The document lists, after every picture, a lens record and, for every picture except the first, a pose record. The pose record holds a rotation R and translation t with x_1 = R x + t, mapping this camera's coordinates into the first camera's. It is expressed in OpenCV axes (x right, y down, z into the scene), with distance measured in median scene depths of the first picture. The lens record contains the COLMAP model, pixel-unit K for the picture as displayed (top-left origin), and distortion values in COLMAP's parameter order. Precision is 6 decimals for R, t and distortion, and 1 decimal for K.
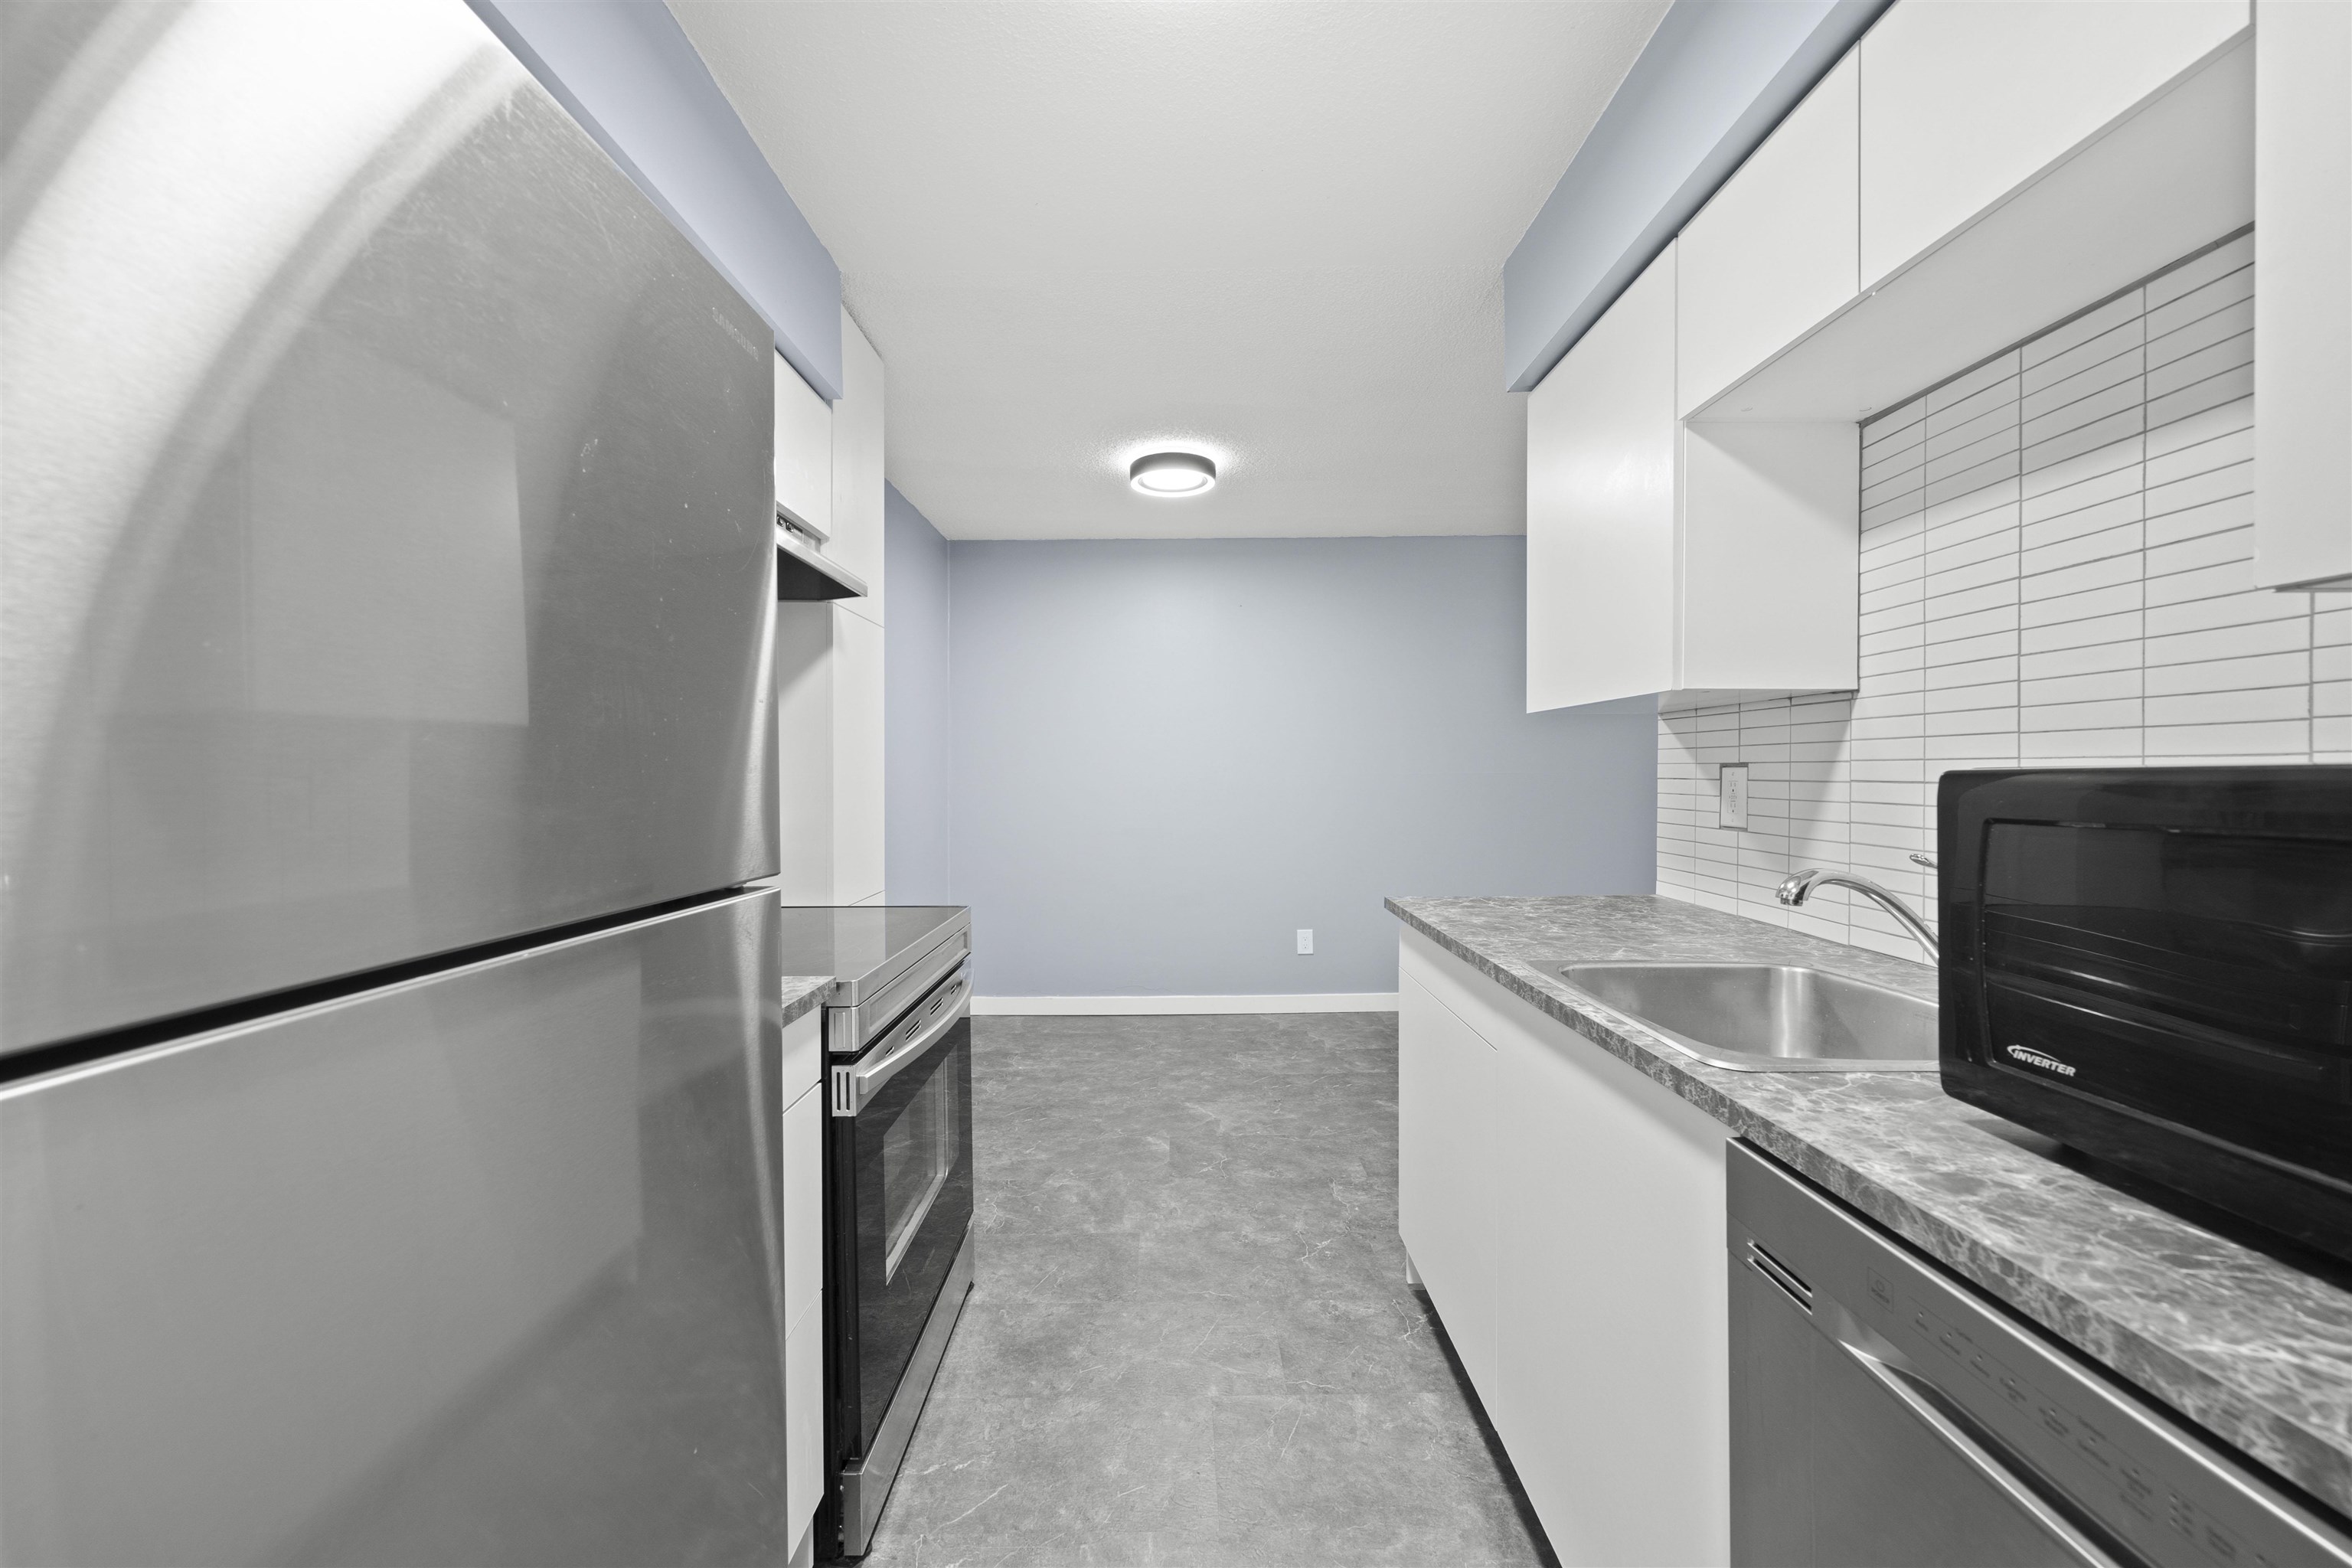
lens RADIAL K [[885.5, 0, 1177.9], [0, 885.5, 786.0], [0, 0, 1]] dist [-0.001411, -0.000226]
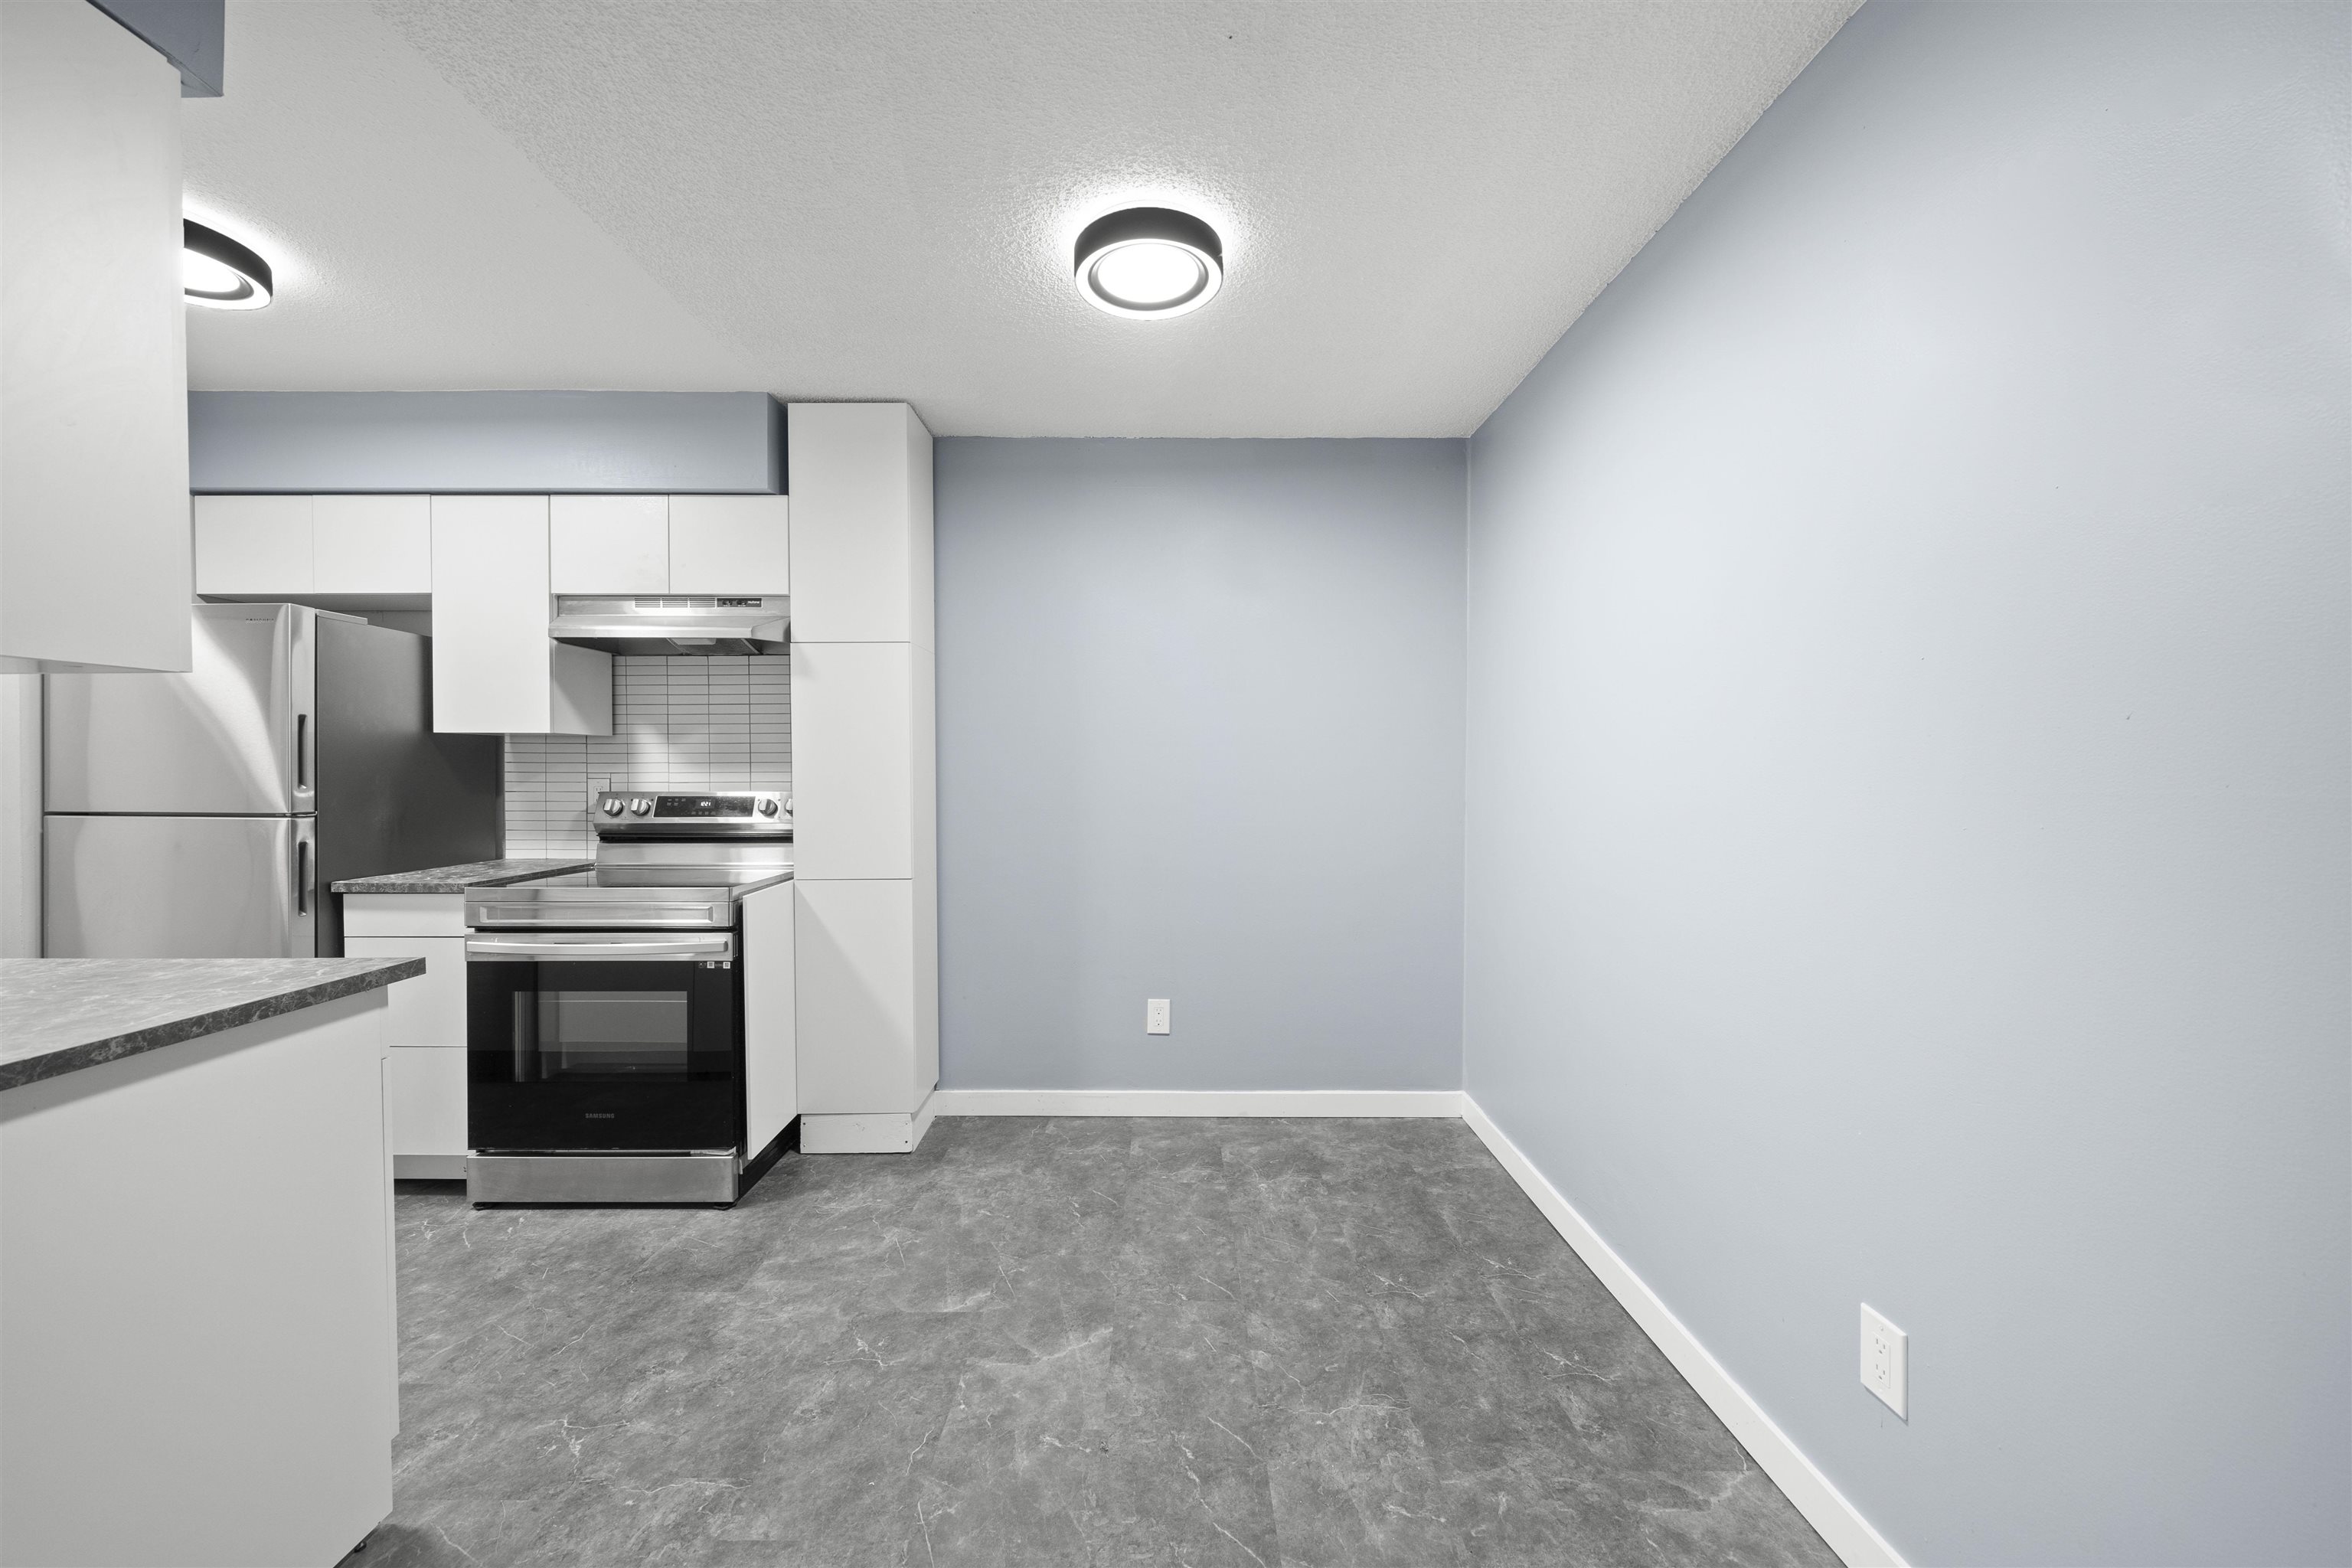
lens RADIAL K [[885.5, 0, 1177.9], [0, 885.5, 786.0], [0, 0, 1]] dist [-0.001411, -0.000226]
pose [[-0.023943, 0.024401, -0.999415, 0.793136], [-0.013274, 0.999606, 0.024724, -0.035948], [0.999625, 0.013858, -0.023609, 1.391769]]
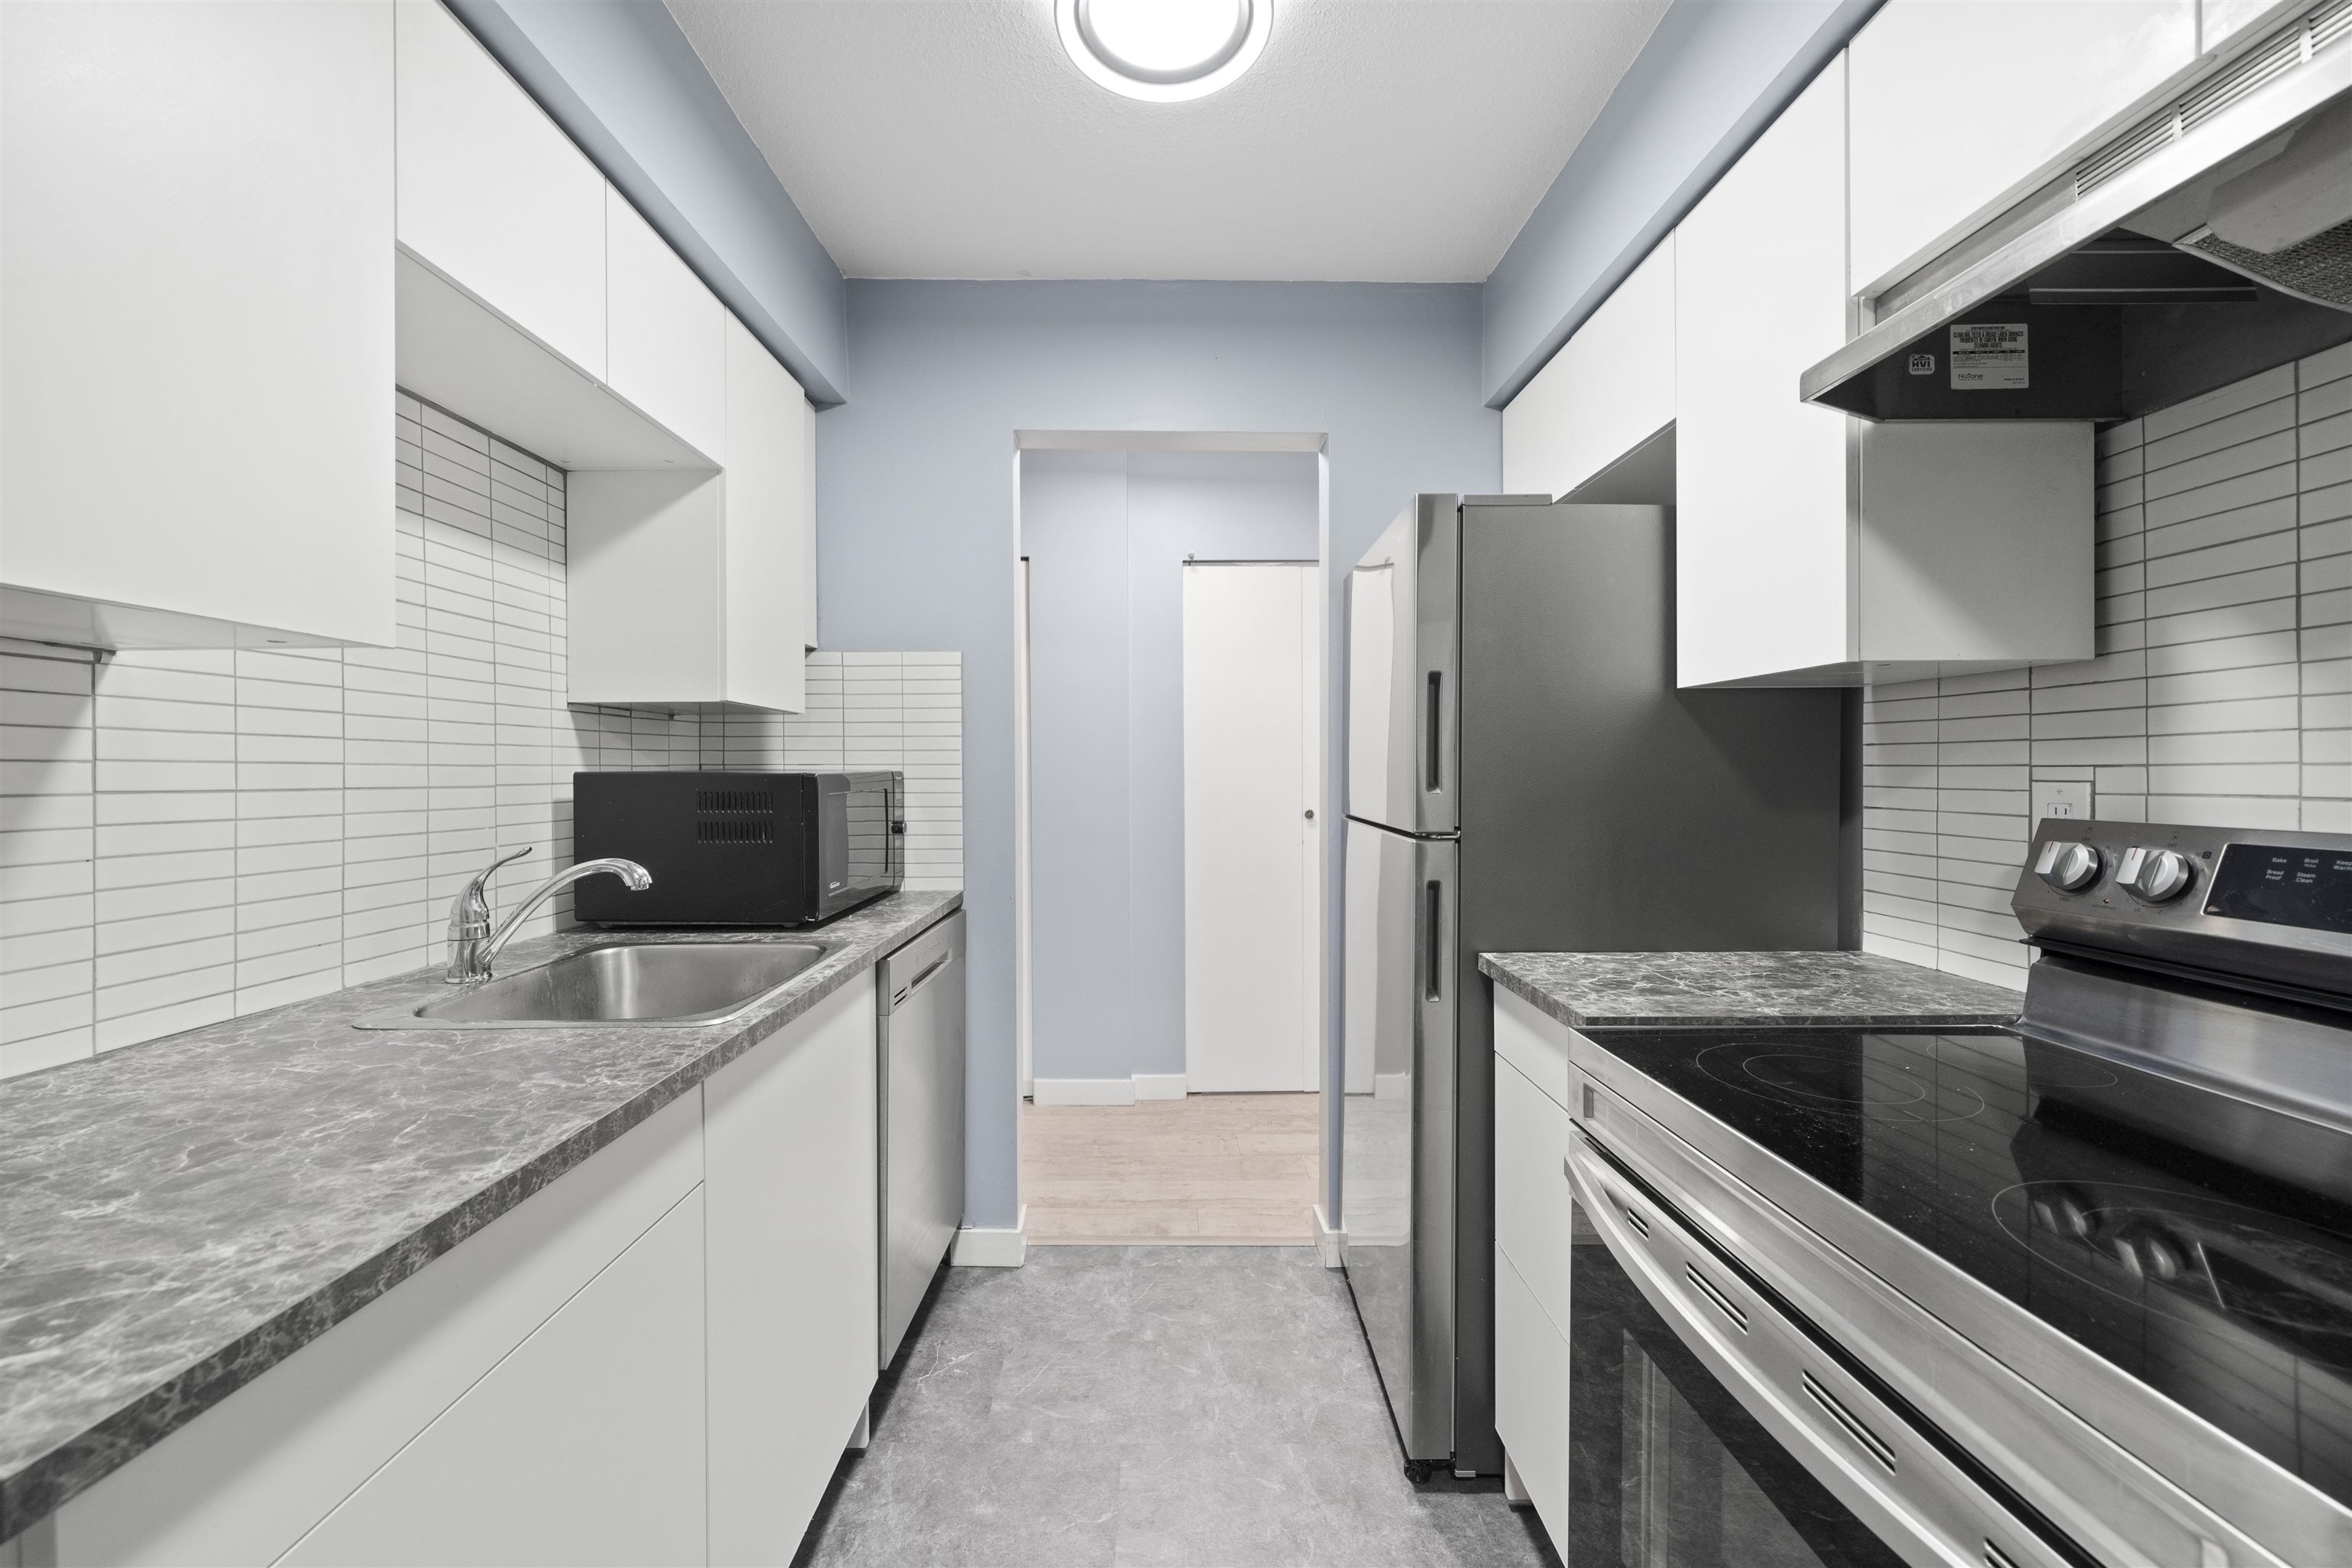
lens RADIAL K [[920.8, 0, 1176.8], [0, 920.8, 775.6], [0, 0, 1]] dist [-0.001255, -0.000146]
pose [[-0.999961, 0.008778, 0.000662, -0.007645], [0.008787, 0.999838, 0.015690, -0.018556], [-0.000524, 0.015695, -0.999877, 1.005970]]
